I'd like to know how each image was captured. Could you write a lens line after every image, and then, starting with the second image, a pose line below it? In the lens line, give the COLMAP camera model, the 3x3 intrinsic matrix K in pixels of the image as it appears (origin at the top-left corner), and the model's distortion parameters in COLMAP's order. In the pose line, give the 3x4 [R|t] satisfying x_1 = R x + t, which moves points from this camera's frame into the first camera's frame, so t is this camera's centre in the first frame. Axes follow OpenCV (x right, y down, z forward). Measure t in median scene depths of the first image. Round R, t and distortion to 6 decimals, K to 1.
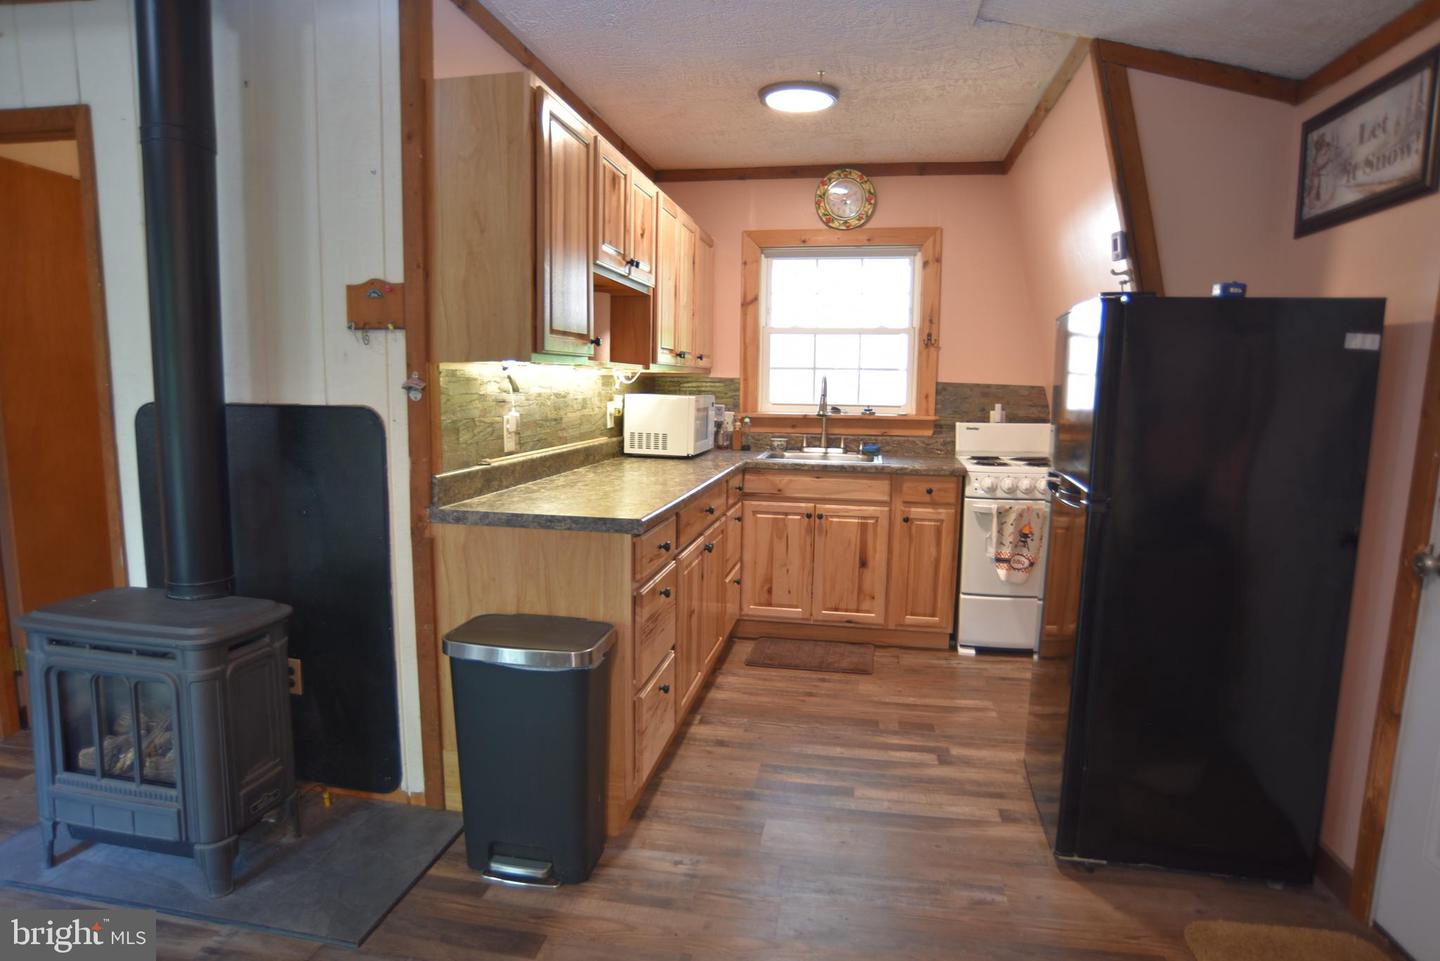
lens RADIAL K [[816.7, 0, 722.0], [0, 816.7, 492.5], [0, 0, 1]] dist [-0.093419, 0.051227]
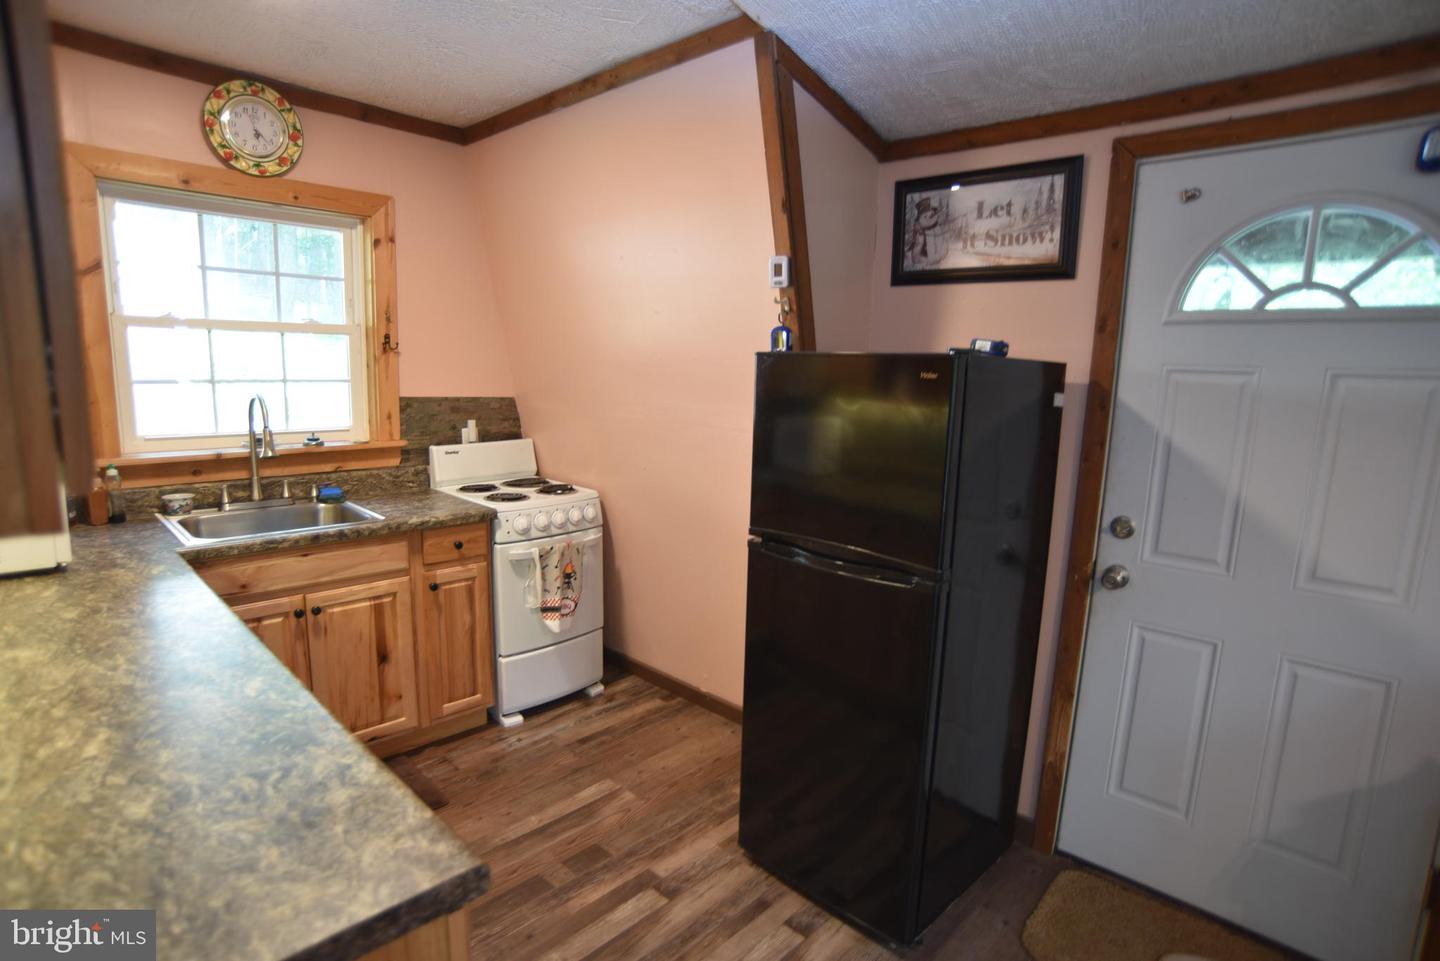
lens RADIAL K [[737.1, 0, 721.4], [0, 737.1, 492.4], [0, 0, 1]] dist [-0.101890, 0.048321]
pose [[0.545814, -0.137633, 0.826525, -0.191756], [0.087695, 0.990383, 0.107007, -0.113158], [-0.833305, 0.014076, 0.552635, 0.434413]]
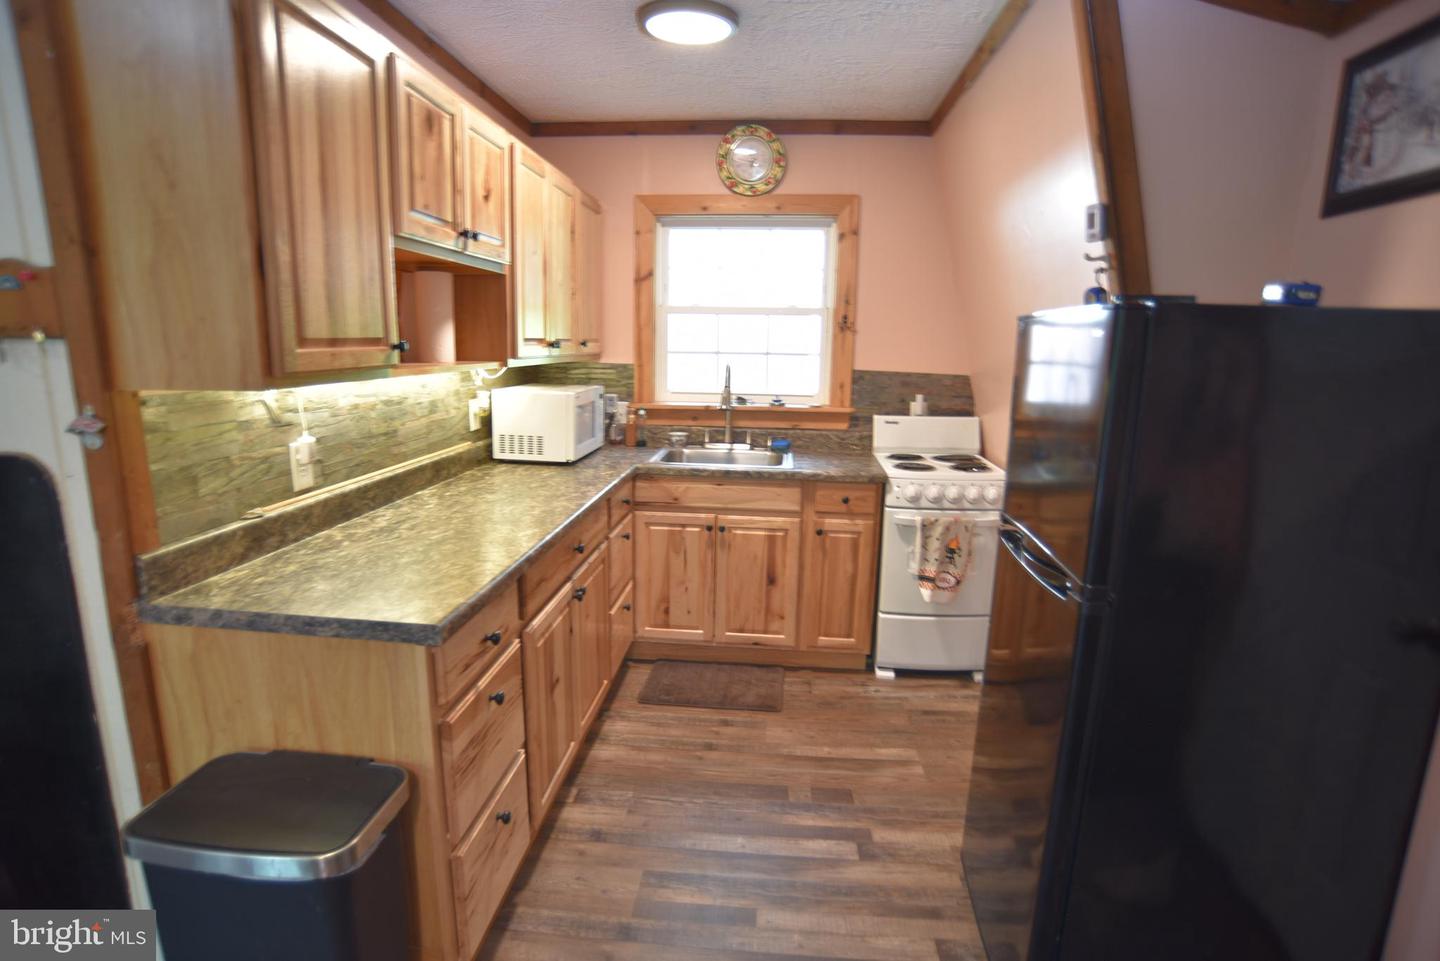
lens RADIAL K [[737.1, 0, 721.4], [0, 737.1, 492.4], [0, 0, 1]] dist [-0.101890, 0.048321]
pose [[0.995404, -0.014817, 0.094616, 0.050160], [0.008016, 0.997382, 0.071869, -0.073958], [-0.095433, -0.070780, 0.992916, 0.241357]]
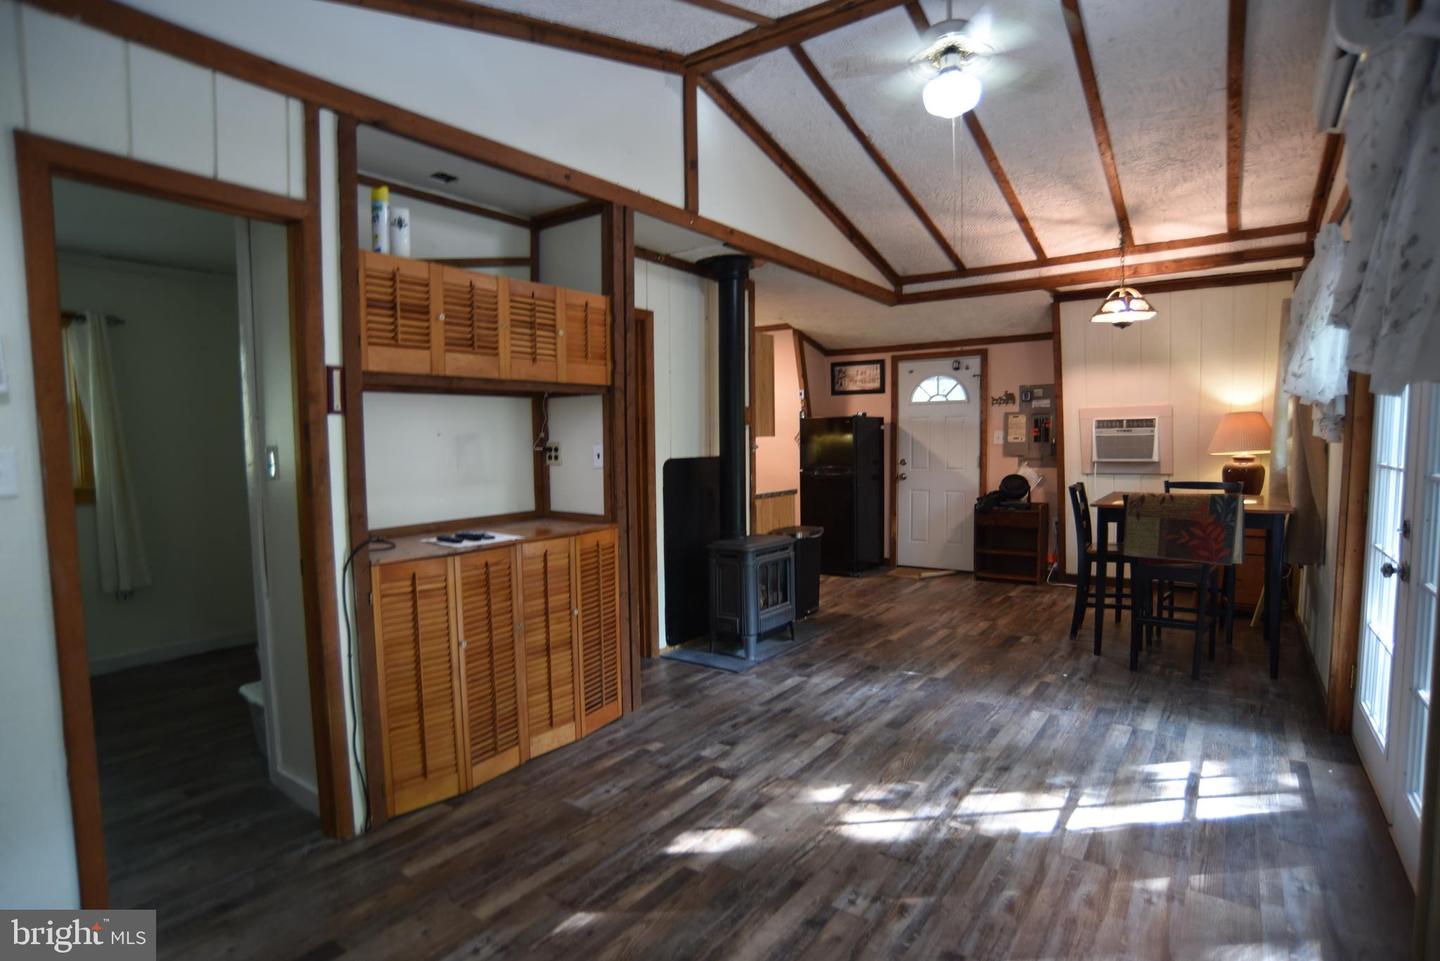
lens RADIAL K [[737.1, 0, 721.4], [0, 737.1, 492.4], [0, 0, 1]] dist [-0.101890, 0.048321]
pose [[0.427040, -0.088595, 0.899882, -1.628008], [0.139085, 0.989781, 0.031443, -0.048467], [-0.893472, 0.111733, 0.434998, 0.055627]]
